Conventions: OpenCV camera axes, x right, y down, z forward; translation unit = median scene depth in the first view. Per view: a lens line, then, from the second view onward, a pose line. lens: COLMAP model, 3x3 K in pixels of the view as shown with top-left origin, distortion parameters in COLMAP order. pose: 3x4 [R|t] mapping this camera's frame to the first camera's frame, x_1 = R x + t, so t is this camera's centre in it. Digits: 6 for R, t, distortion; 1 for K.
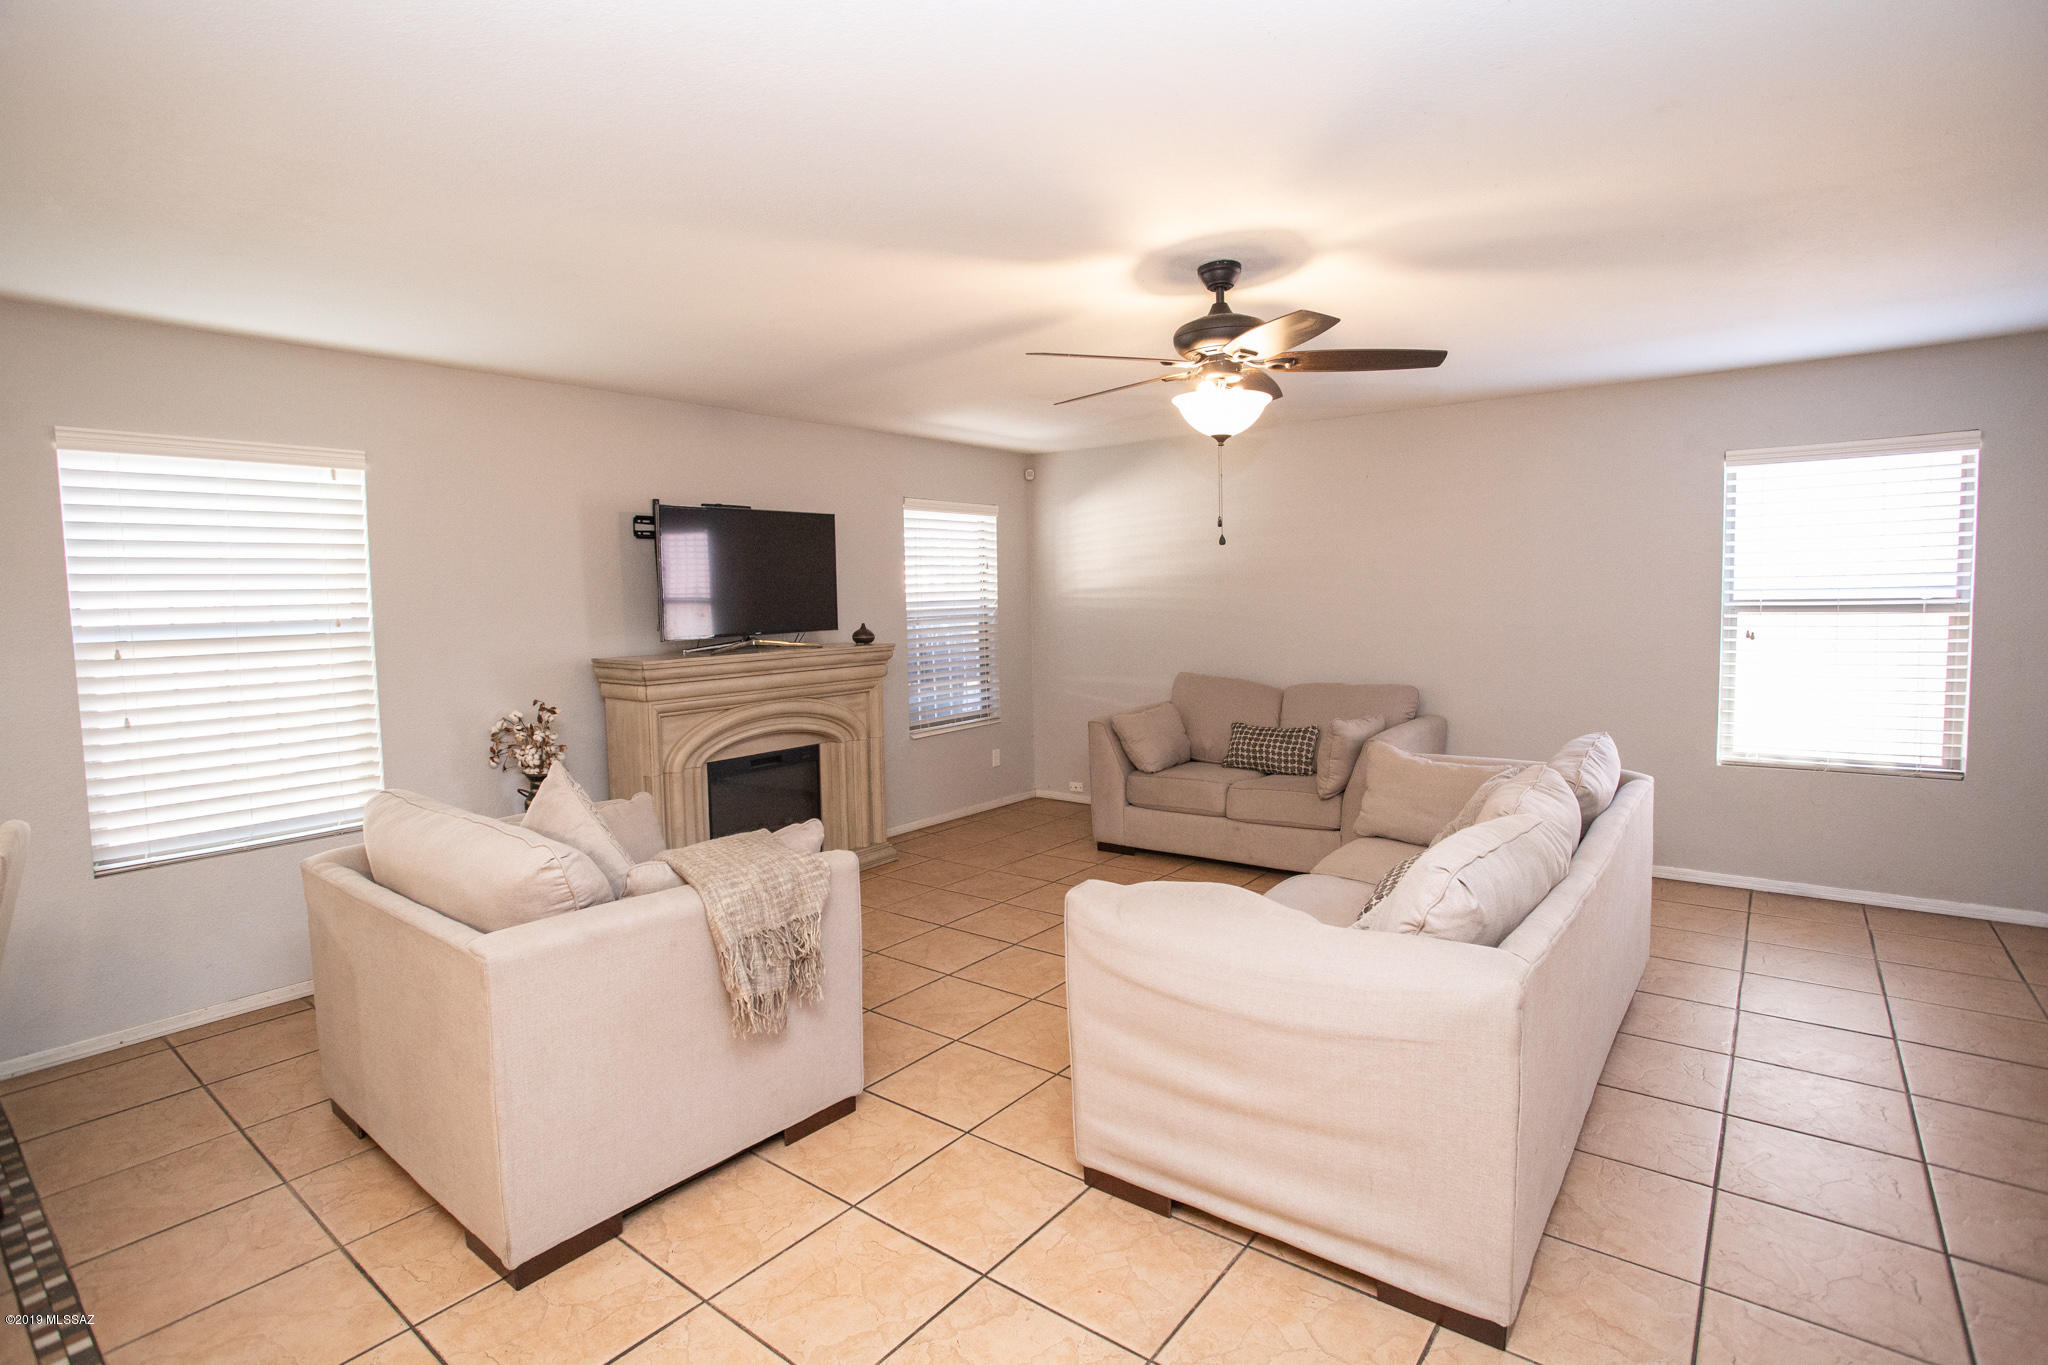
lens RADIAL K [[988.3, 0, 1027.1], [0, 988.3, 673.7], [0, 0, 1]] dist [-0.092886, 0.040520]
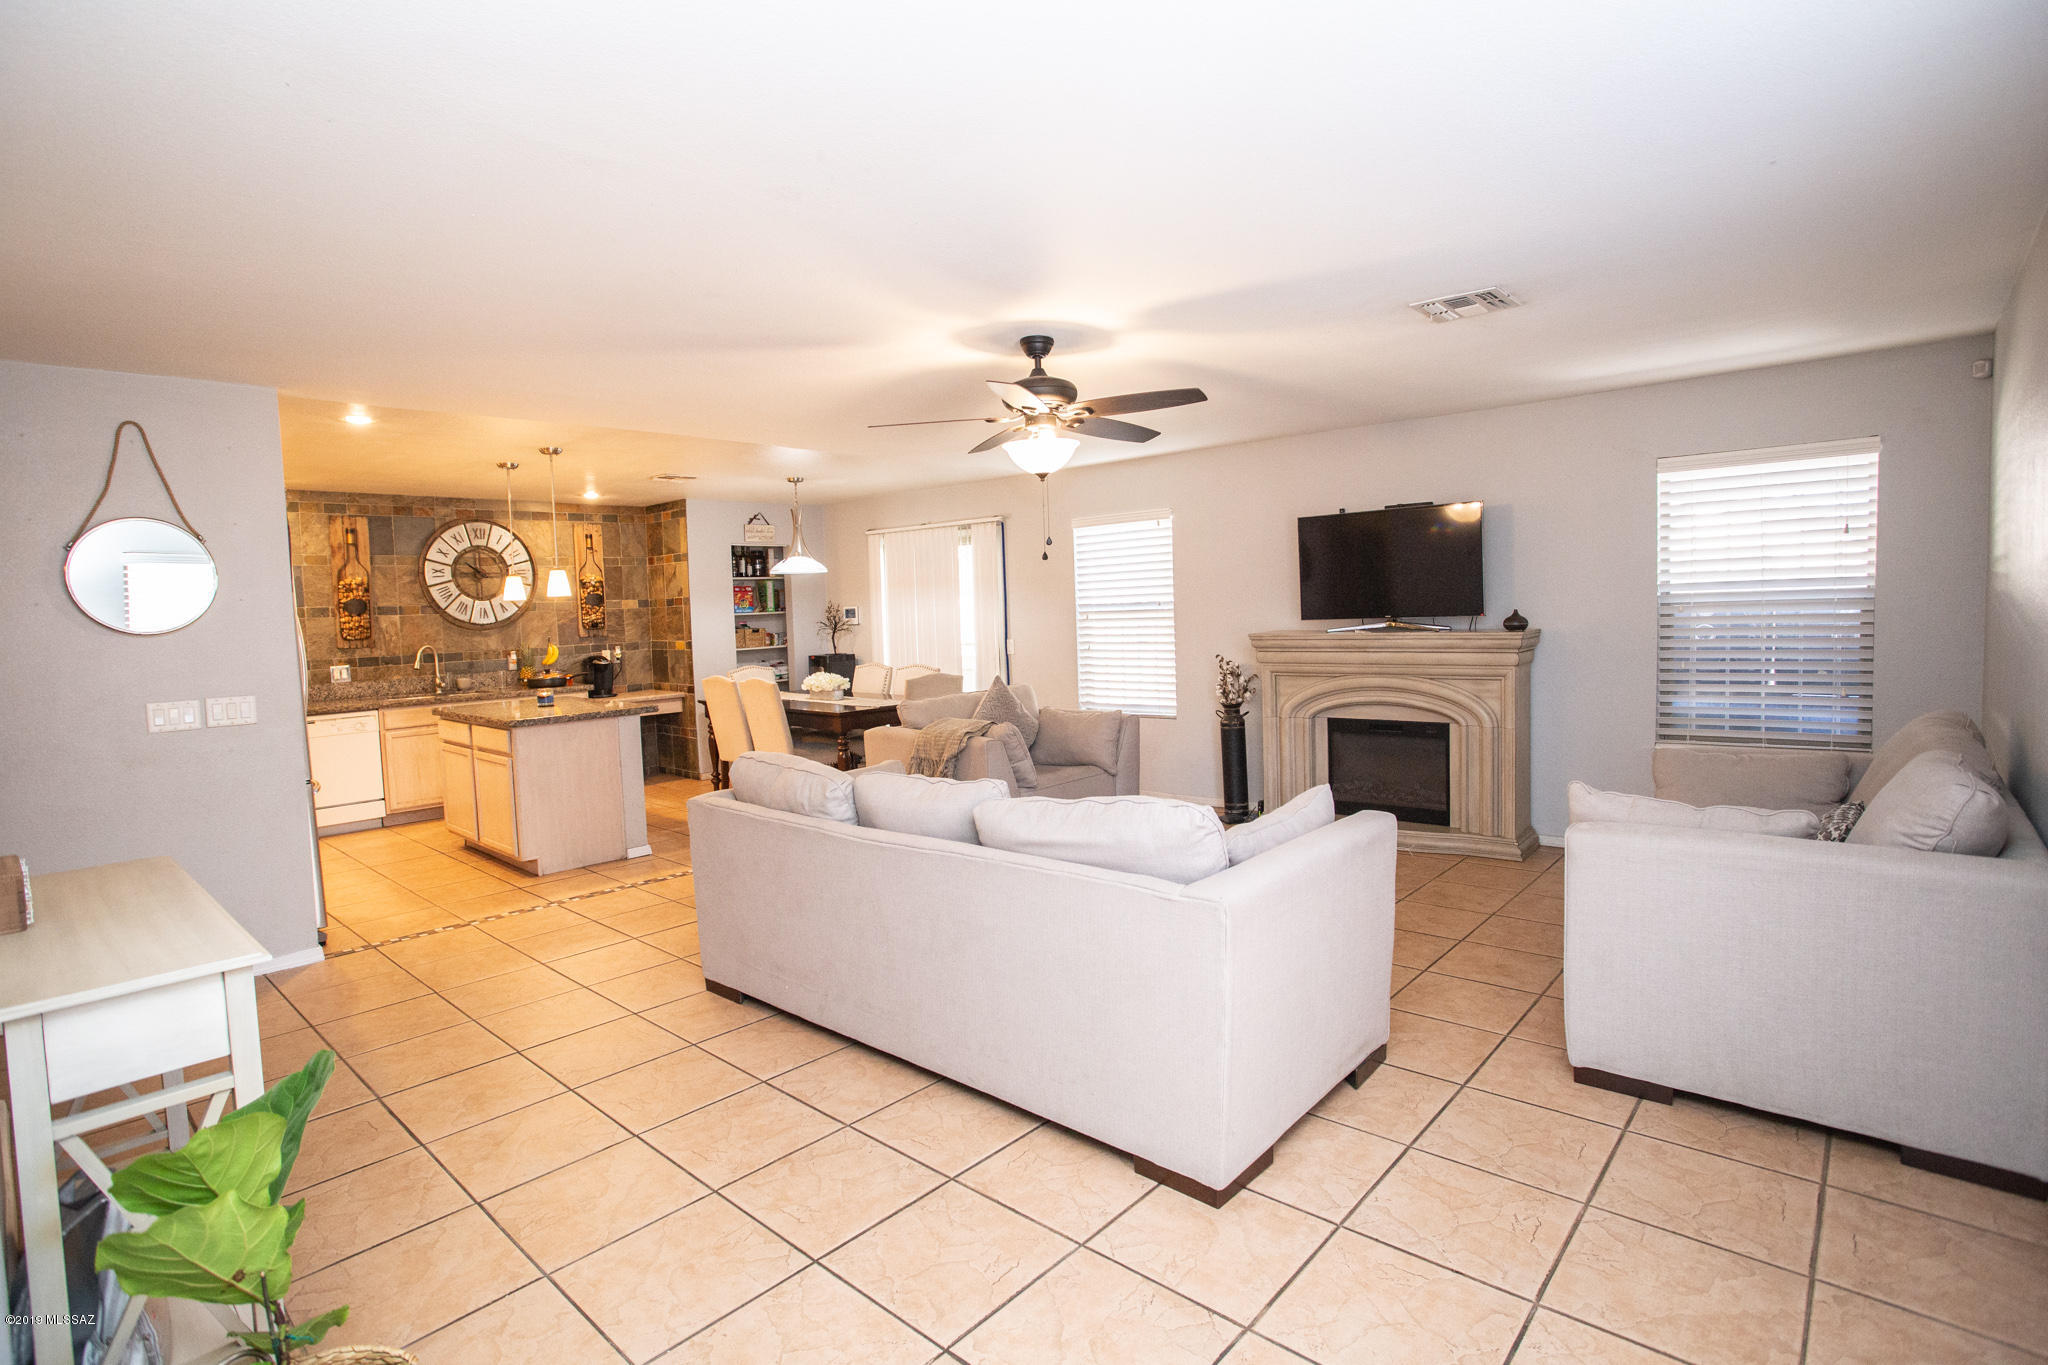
lens RADIAL K [[988.3, 0, 1027.1], [0, 988.3, 673.7], [0, 0, 1]] dist [-0.092886, 0.040520]
pose [[-0.065349, 0.088706, -0.993912, 0.882674], [-0.040177, 0.994999, 0.091445, -0.060726], [0.997053, 0.045908, -0.061459, 0.639219]]
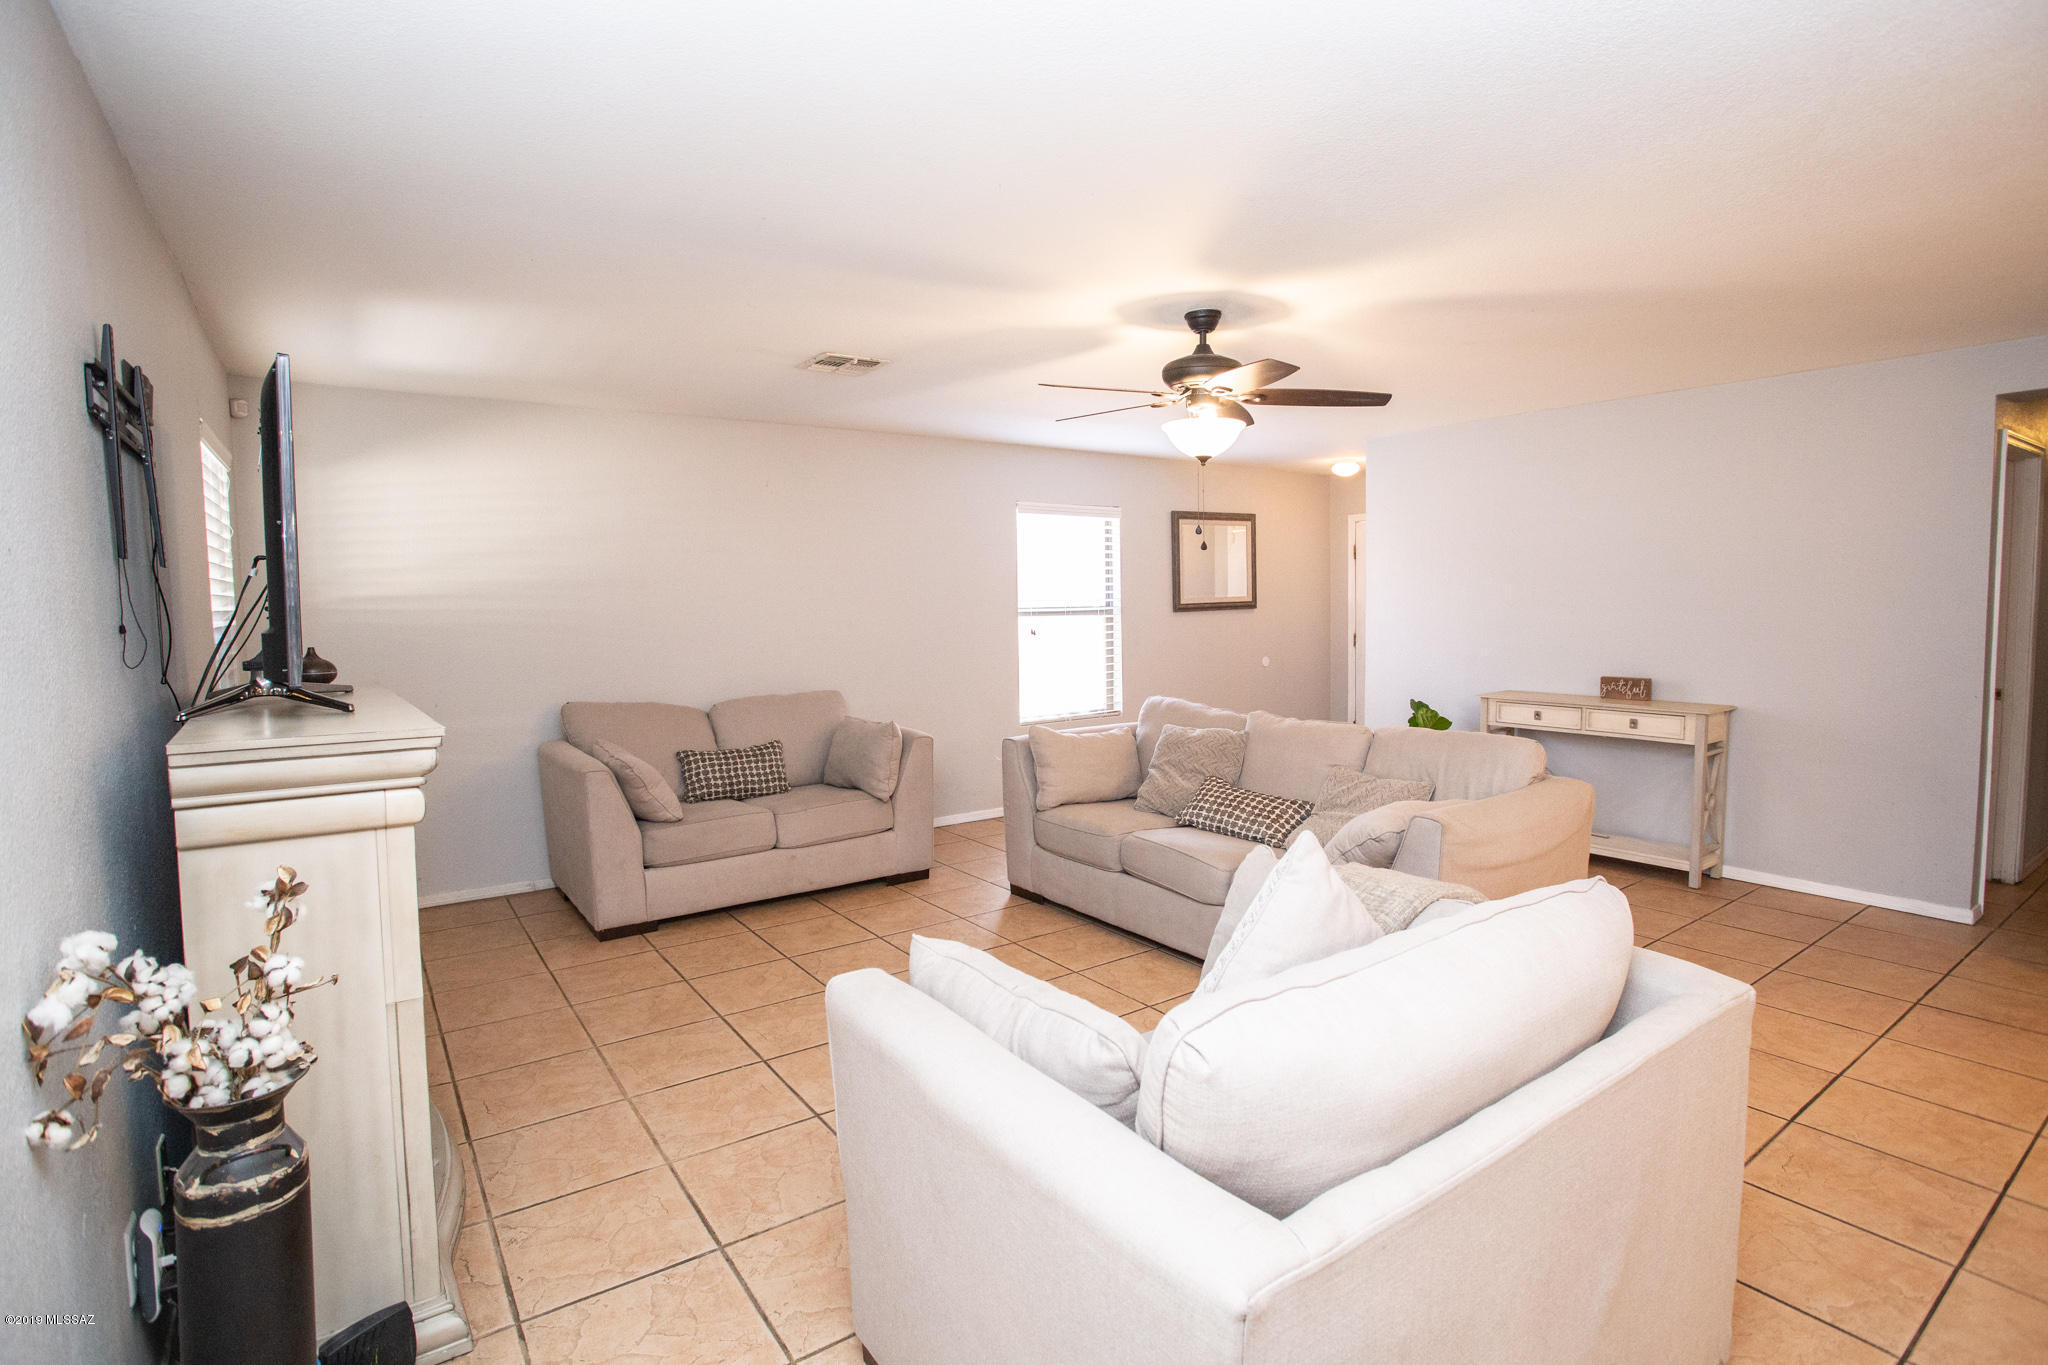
lens RADIAL K [[988.3, 0, 1027.1], [0, 988.3, 673.7], [0, 0, 1]] dist [-0.092886, 0.040520]
pose [[0.292504, -0.053212, 0.954783, -0.594340], [0.081622, 0.996196, 0.030515, -0.022440], [-0.952775, 0.069005, 0.295734, 0.521081]]
